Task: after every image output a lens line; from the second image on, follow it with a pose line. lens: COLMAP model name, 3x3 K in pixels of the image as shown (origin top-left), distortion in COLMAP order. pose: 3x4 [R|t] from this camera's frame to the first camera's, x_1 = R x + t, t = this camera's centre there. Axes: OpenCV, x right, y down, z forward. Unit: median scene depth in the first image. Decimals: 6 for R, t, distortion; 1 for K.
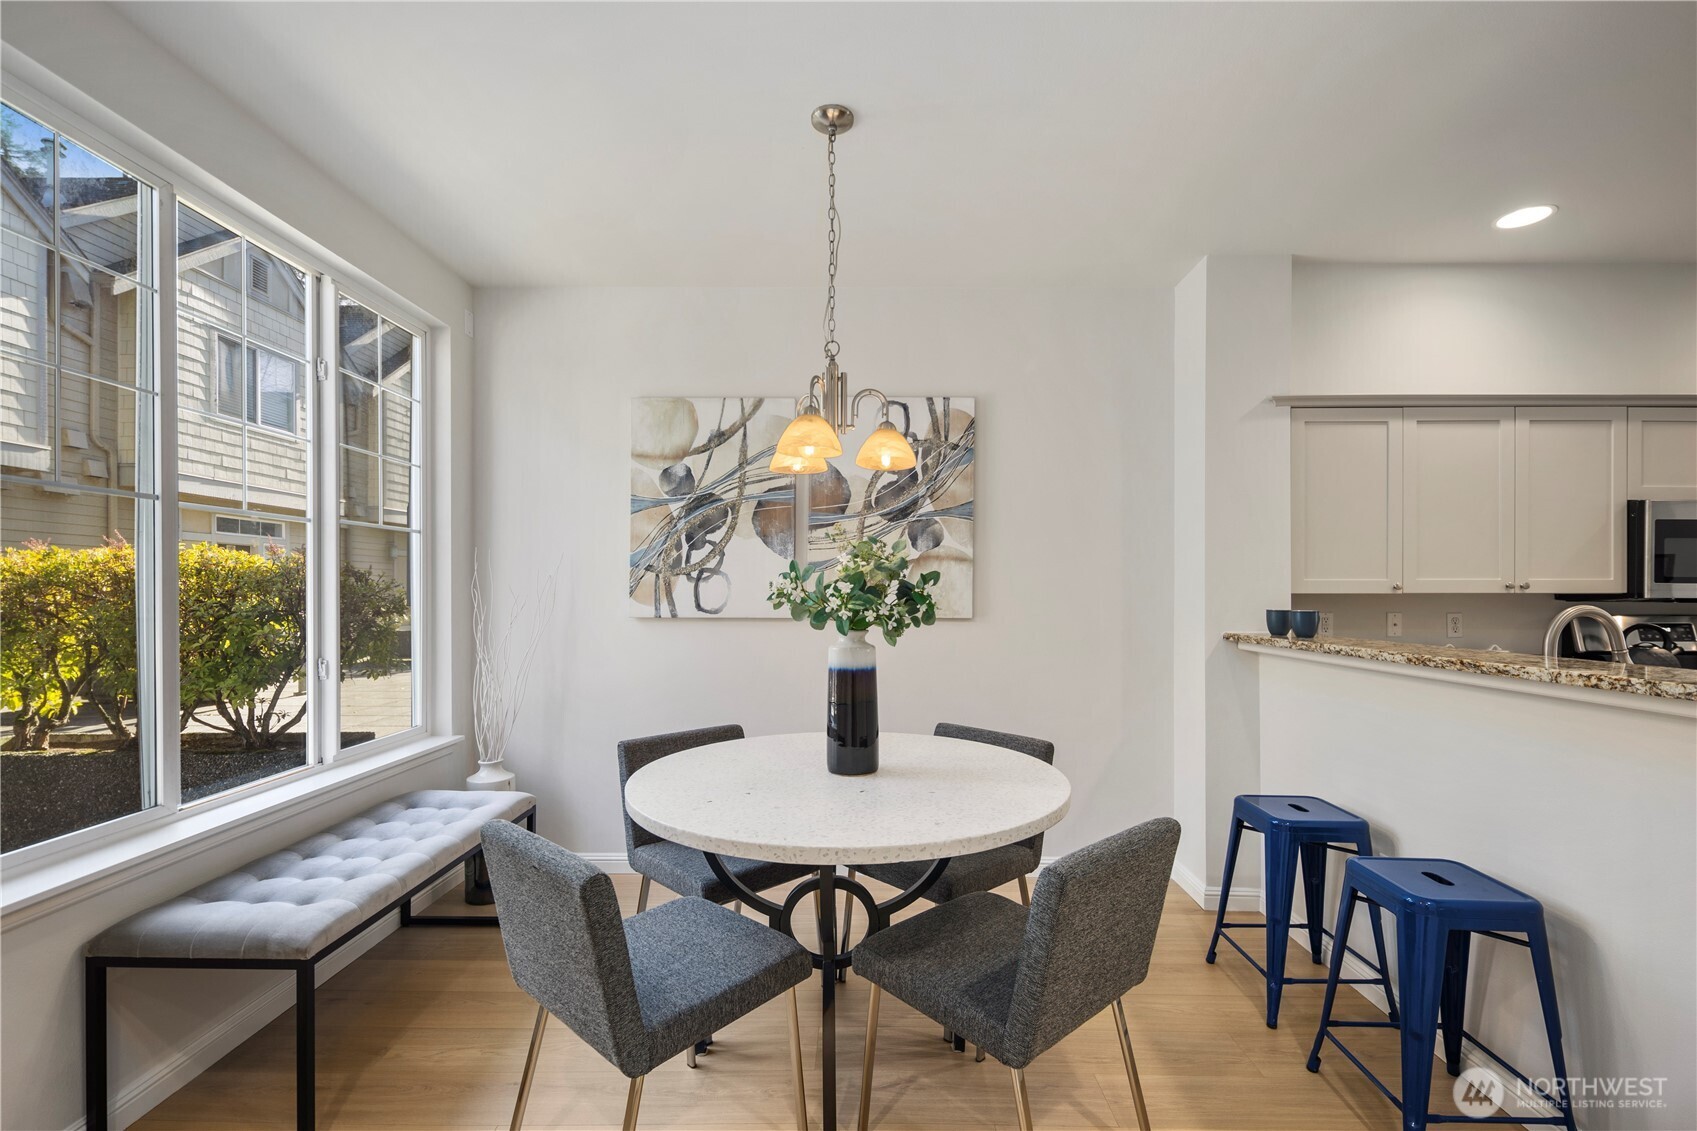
lens RADIAL K [[740.7, 0, 861.3], [0, 740.7, 552.6], [0, 0, 1]] dist [0.000812, -0.000636]
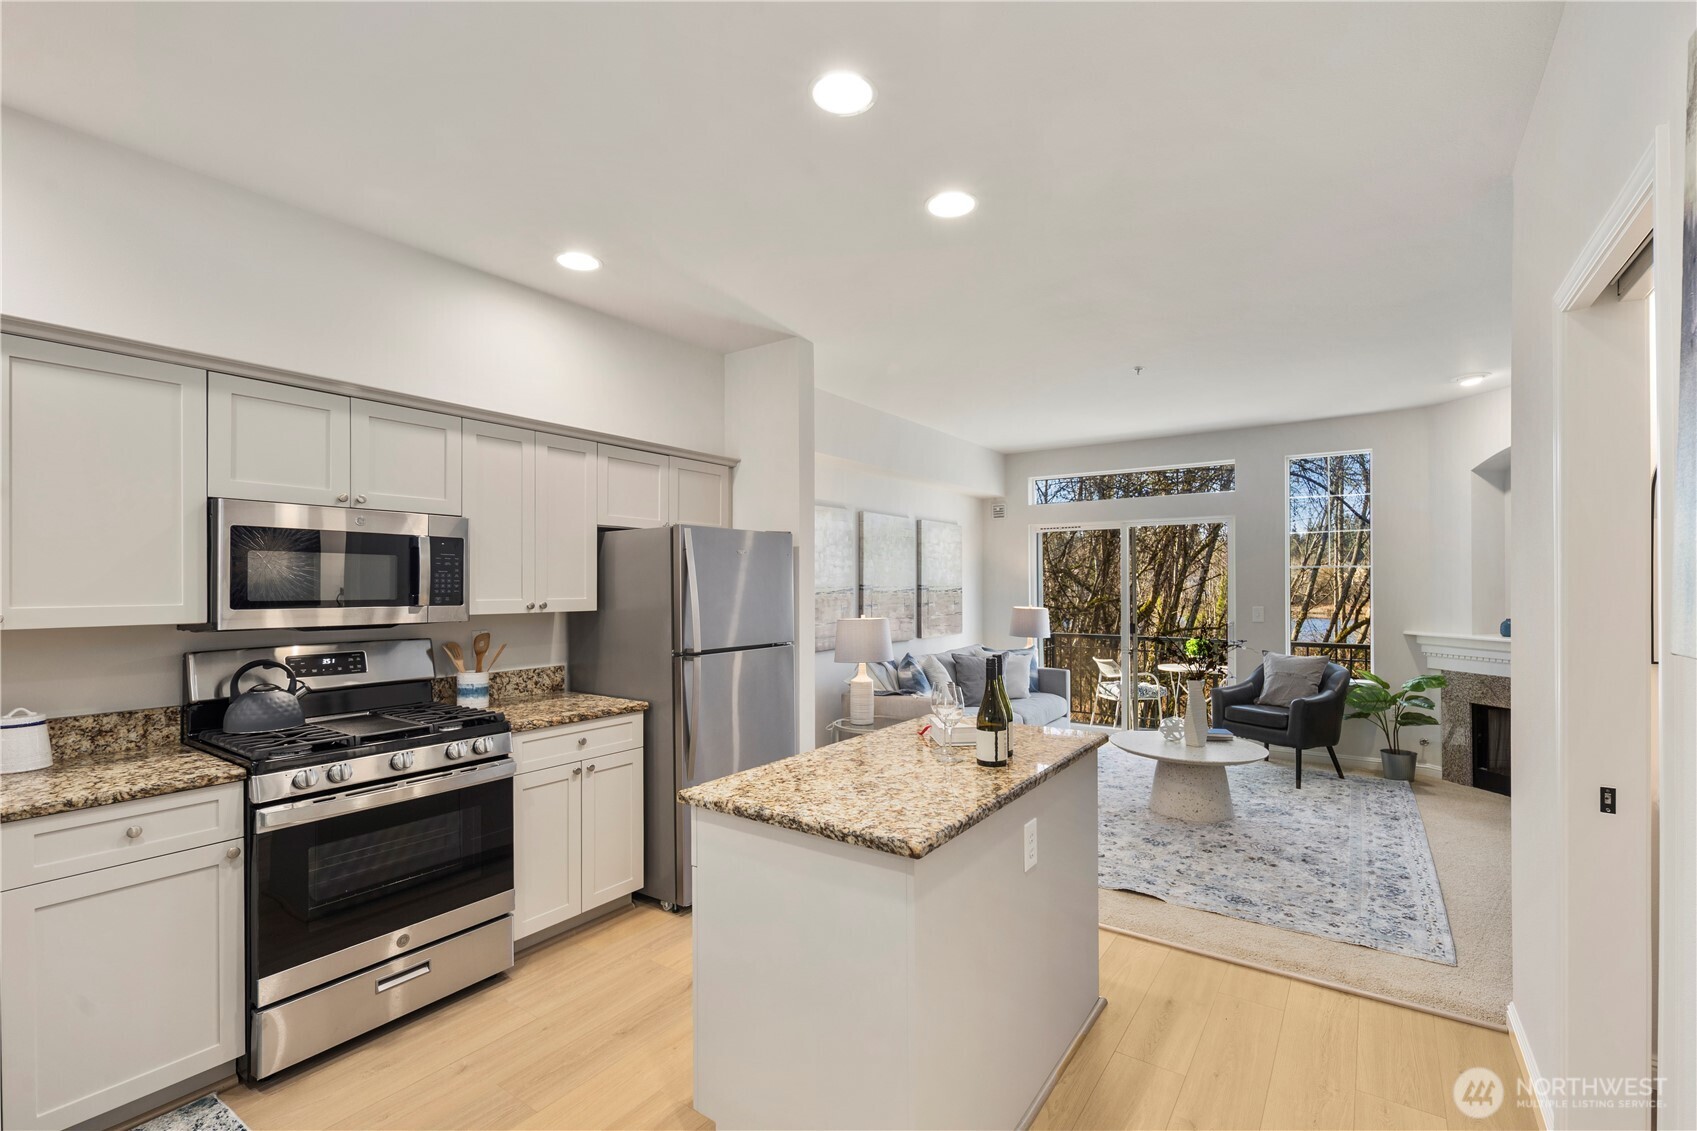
lens RADIAL K [[738.0, 0, 858.9], [0, 738.0, 591.2], [0, 0, 1]] dist [0.011061, -0.006676]
pose [[0.611862, 0.002322, 0.790961, 0.769938], [-0.023372, 0.999612, 0.015146, -0.003535], [-0.790619, -0.027753, 0.611678, 0.029855]]
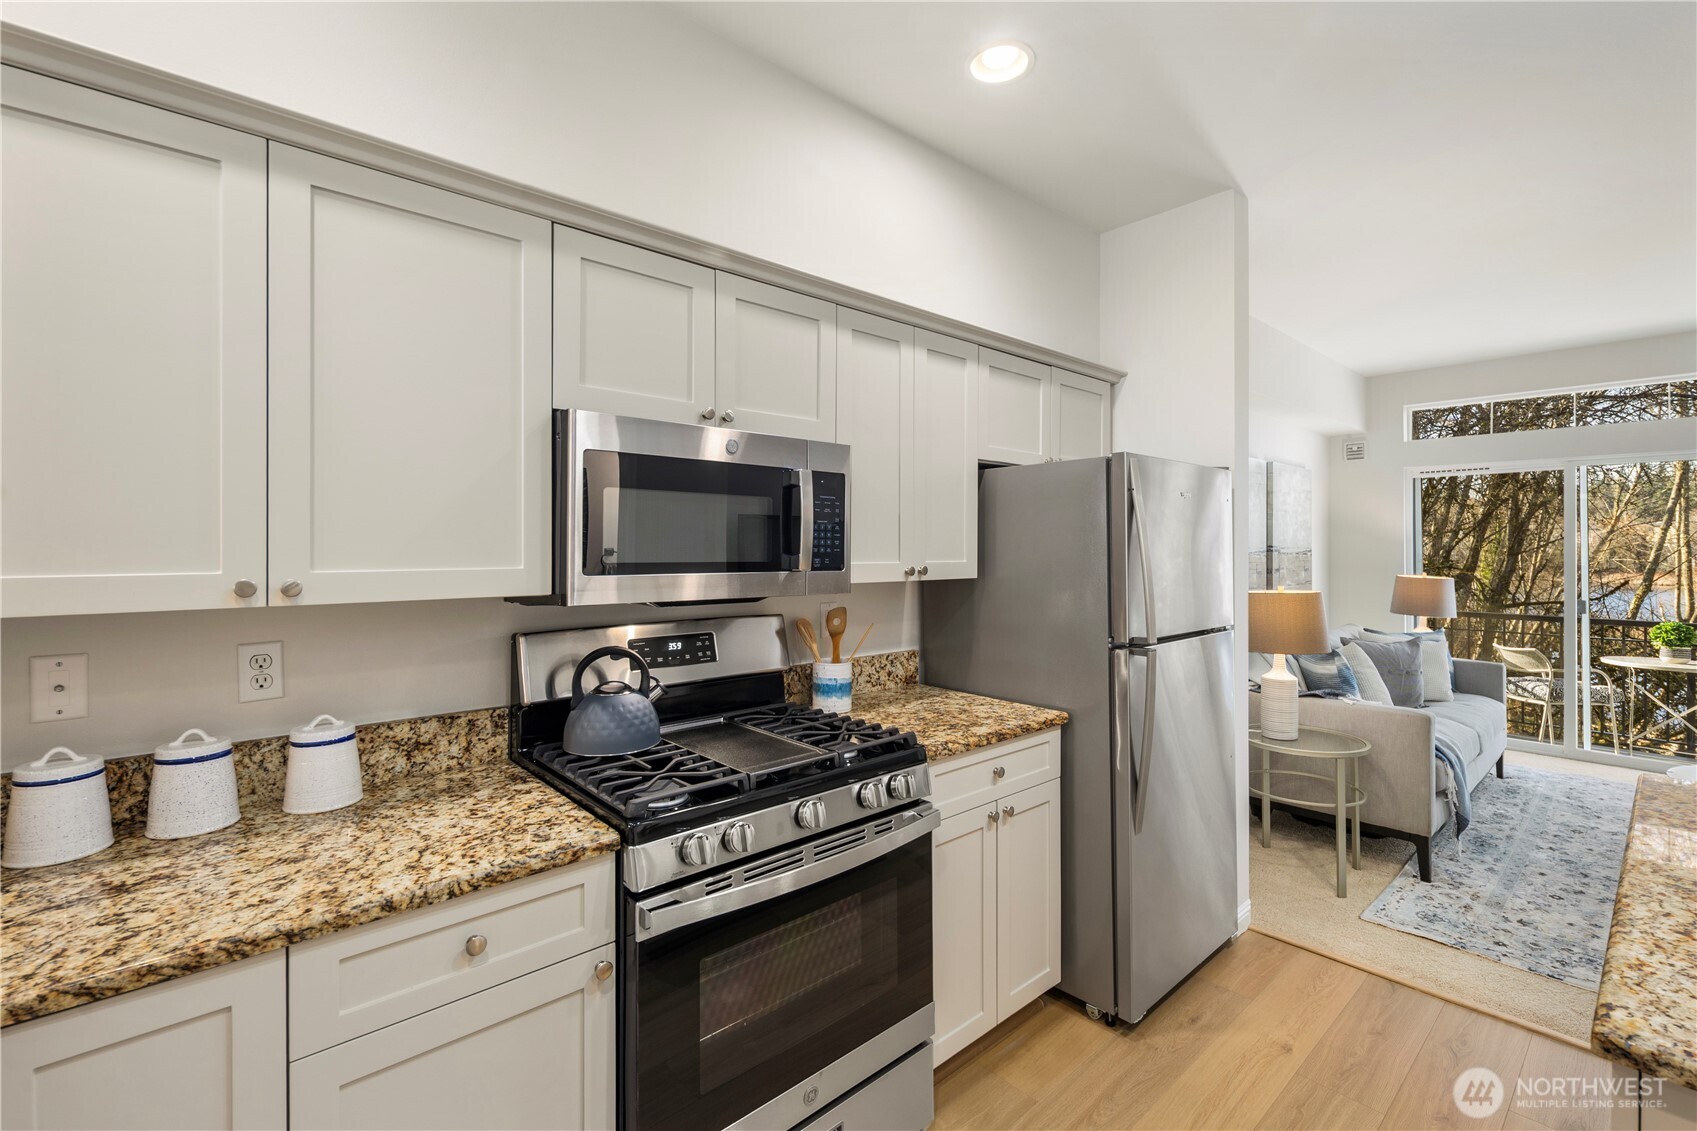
lens RADIAL K [[740.7, 0, 861.3], [0, 740.7, 552.6], [0, 0, 1]] dist [0.000812, -0.000636]
pose [[0.775027, 0.006247, 0.631898, 0.799987], [-0.024747, 0.999484, 0.020470, 0.009419], [-0.631444, -0.031503, 0.774782, 0.436500]]
